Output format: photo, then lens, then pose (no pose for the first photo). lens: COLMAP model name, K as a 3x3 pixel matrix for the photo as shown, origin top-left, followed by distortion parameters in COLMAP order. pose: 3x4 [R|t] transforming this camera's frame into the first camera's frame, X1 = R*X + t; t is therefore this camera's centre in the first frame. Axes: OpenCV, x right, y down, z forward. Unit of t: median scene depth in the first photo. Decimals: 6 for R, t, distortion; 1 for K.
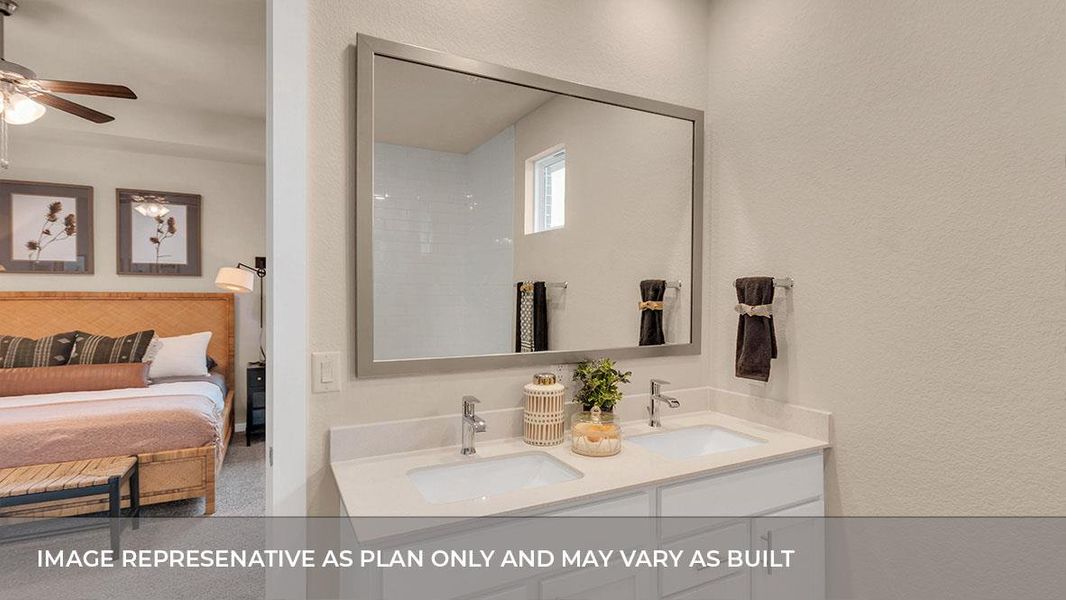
lens RADIAL K [[507.9, 0, 551.7], [0, 507.9, 299.4], [0, 0, 1]] dist [0.002985, -0.002515]
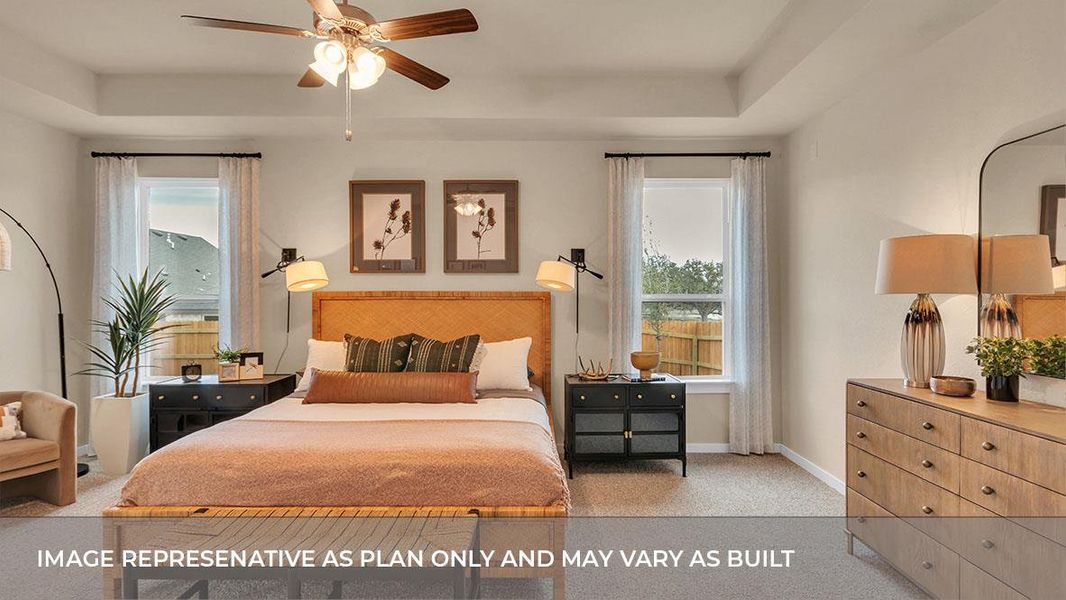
lens RADIAL K [[507.9, 0, 536.9], [0, 507.9, 304.1], [0, 0, 1]] dist [0.002985, -0.002515]
pose [[0.876400, 0.006025, -0.481545, -0.264450], [-0.001502, 0.999951, 0.009777, -0.000313], [0.481581, -0.007845, 0.876367, 0.271883]]
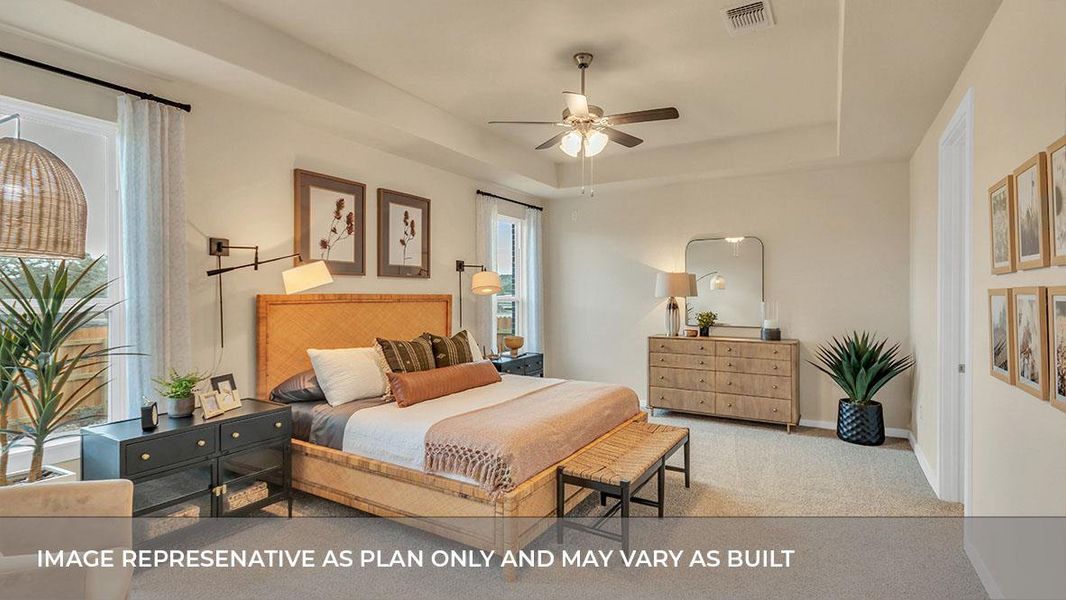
lens RADIAL K [[507.9, 0, 528.1], [0, 507.9, 301.1], [0, 0, 1]] dist [0.002985, -0.002515]
pose [[0.861316, -0.008182, 0.508004, -1.154840], [0.004044, 0.999949, 0.009249, -0.009539], [-0.508053, -0.005912, 0.861305, 0.016432]]
